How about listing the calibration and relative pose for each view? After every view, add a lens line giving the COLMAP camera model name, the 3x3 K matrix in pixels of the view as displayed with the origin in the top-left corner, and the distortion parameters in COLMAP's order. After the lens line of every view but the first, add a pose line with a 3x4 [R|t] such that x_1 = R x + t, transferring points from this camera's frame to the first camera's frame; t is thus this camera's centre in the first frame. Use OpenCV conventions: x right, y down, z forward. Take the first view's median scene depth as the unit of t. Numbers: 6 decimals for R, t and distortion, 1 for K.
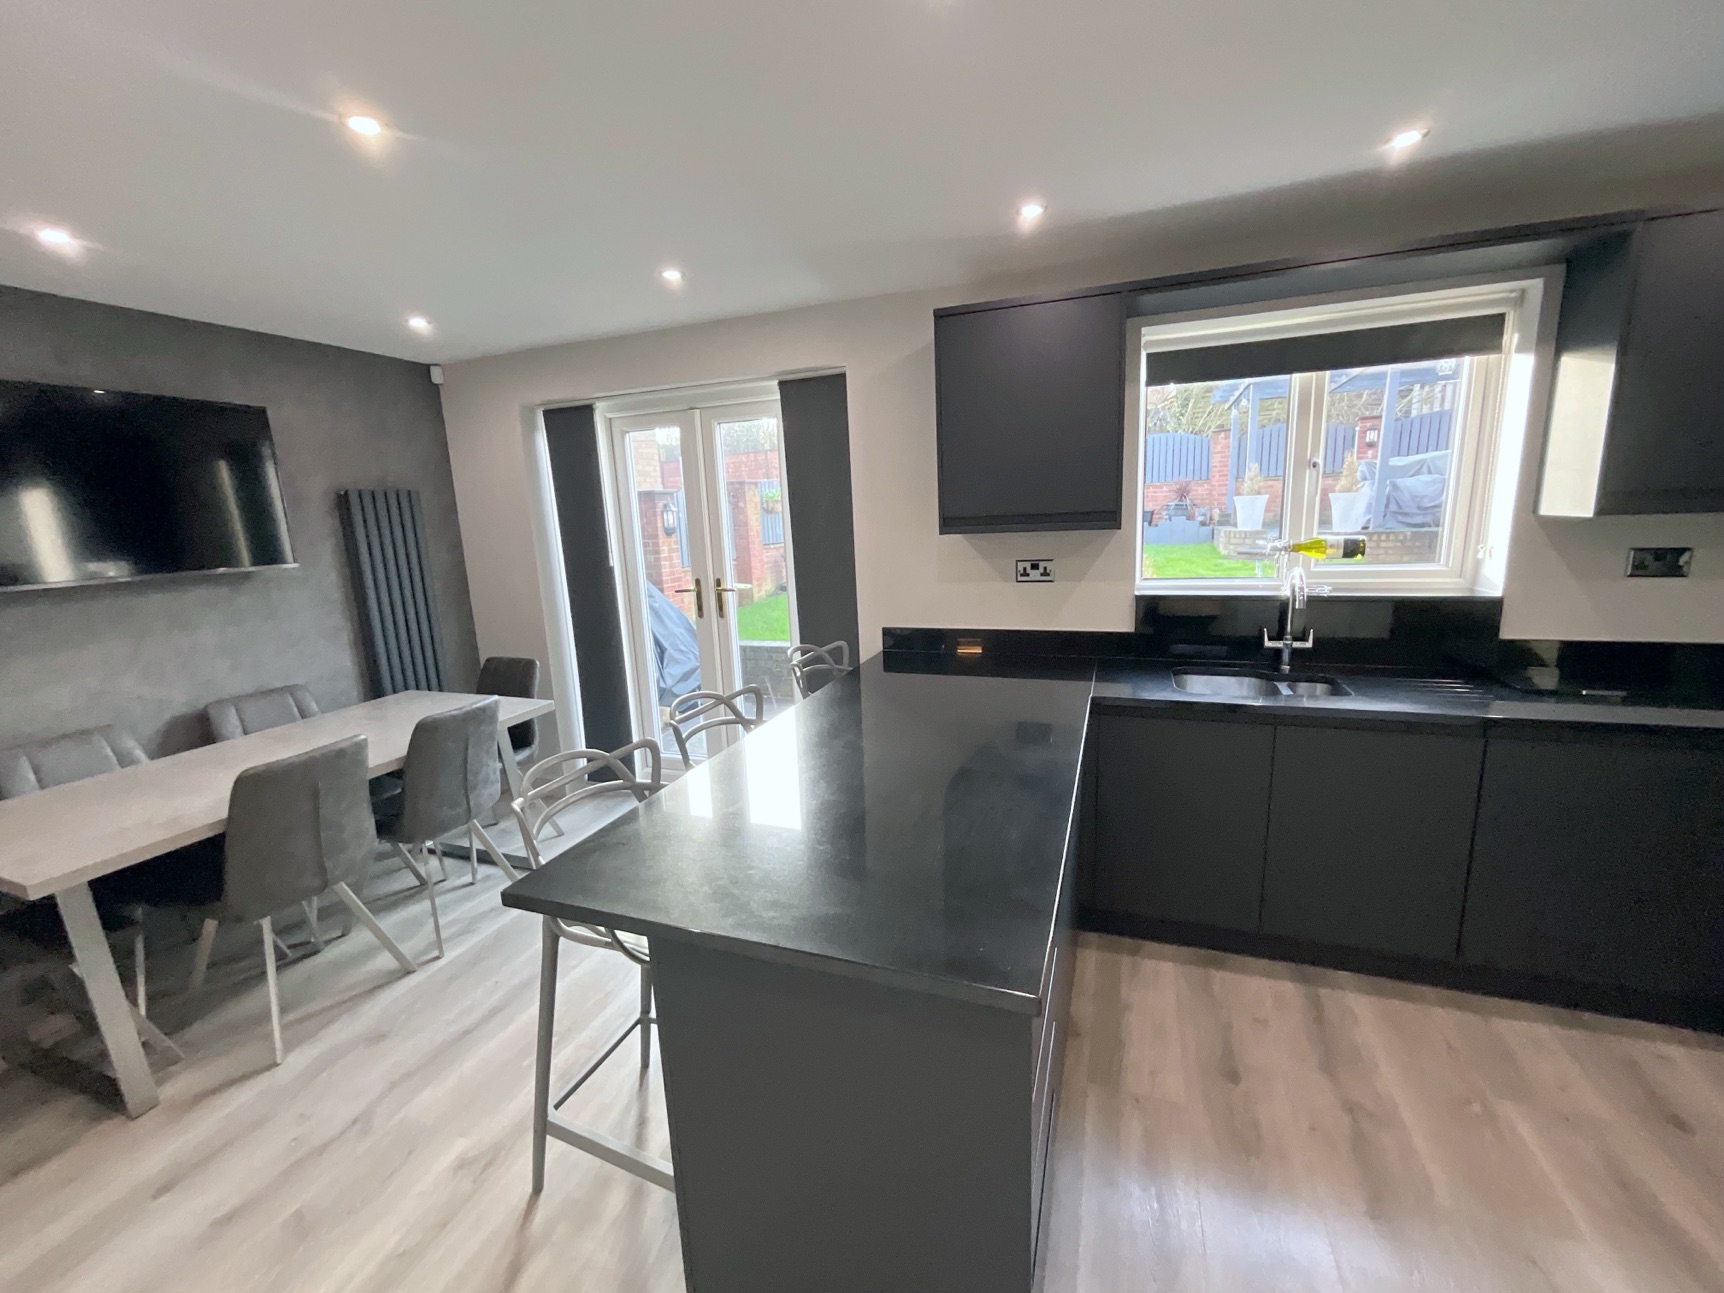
lens RADIAL K [[693.0, 0, 861.7], [0, 693.0, 645.1], [0, 0, 1]] dist [-0.003716, 0.000080]
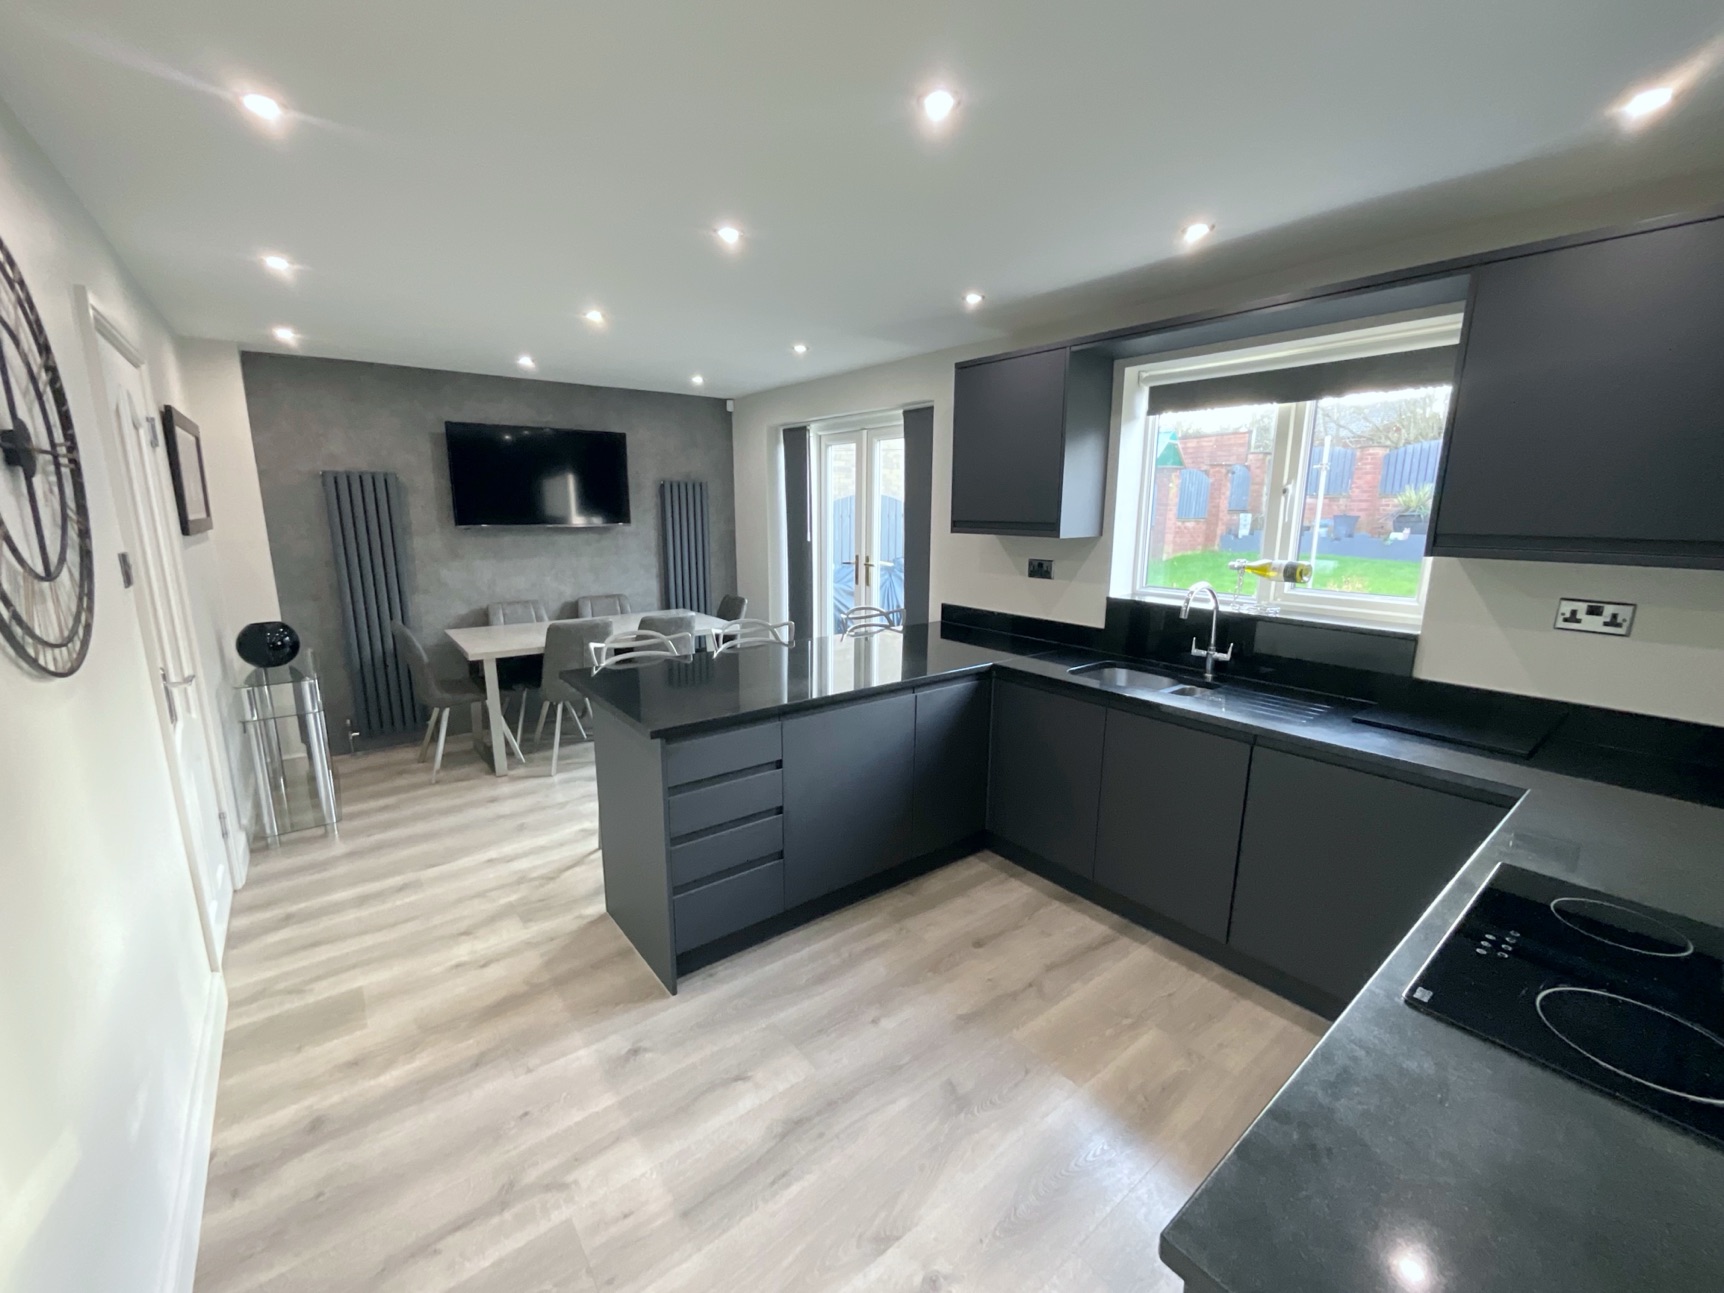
lens RADIAL K [[701.8, 0, 860.9], [0, 701.8, 644.6], [0, 0, 1]] dist [-0.002251, 0.000487]
pose [[0.850661, 0.150613, -0.503679, 0.691707], [-0.144895, 0.988144, 0.050768, 0.007470], [0.505353, 0.029795, 0.862398, -0.233029]]
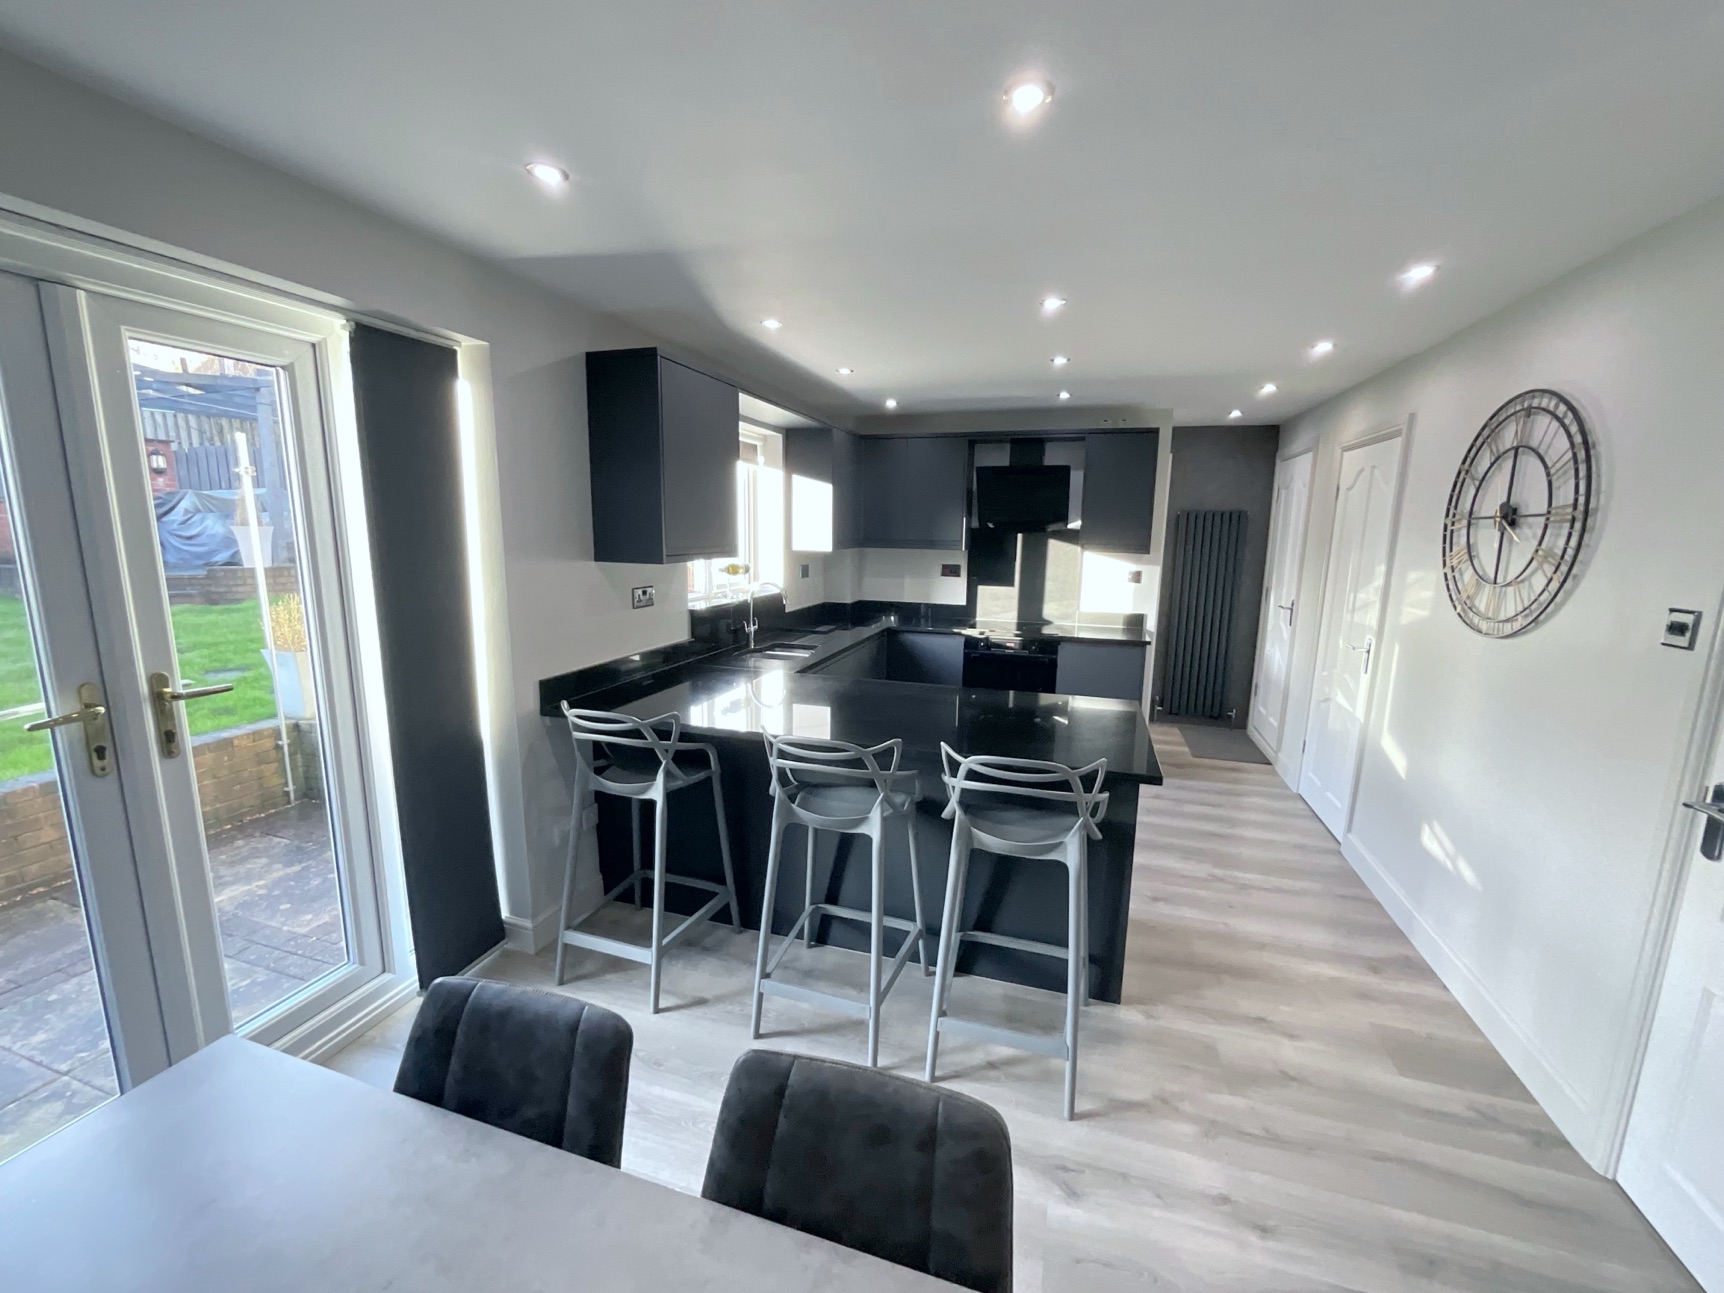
lens RADIAL K [[696.5, 0, 862.6], [0, 696.5, 644.6], [0, 0, 1]] dist [0.000304, 0.000455]
pose [[-0.051261, -0.126809, 0.990602, -0.970694], [0.179509, 0.974581, 0.134048, -0.134521], [-0.982420, 0.184693, -0.027195, 0.789276]]
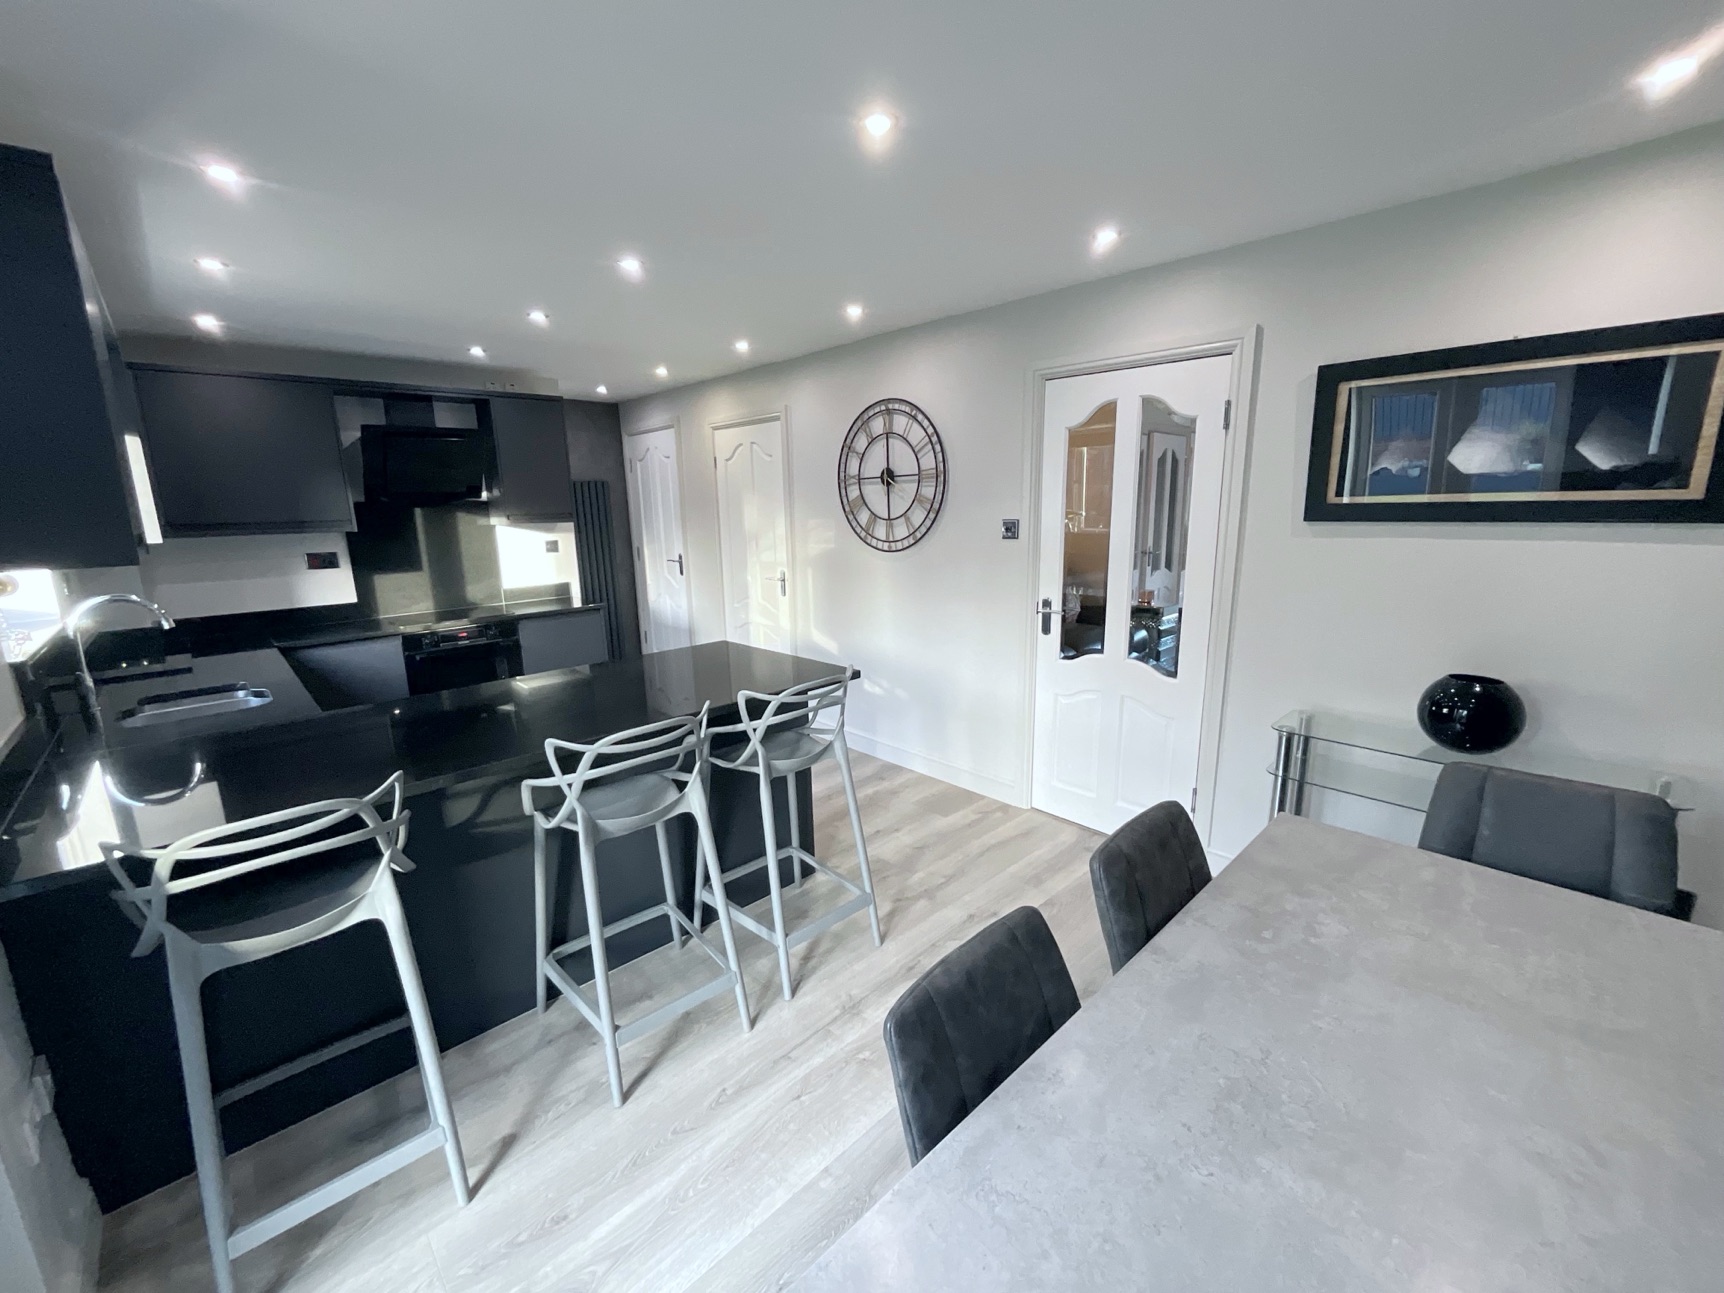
lens RADIAL K [[708.4, 0, 861.4], [0, 708.4, 632.4], [0, 0, 1]] dist [0.000557, 0.000212]
pose [[-0.895115, -0.017457, 0.445494, -0.708849], [0.147934, 0.930992, 0.333721, -0.227992], [-0.420577, 0.364622, -0.830762, 1.311485]]
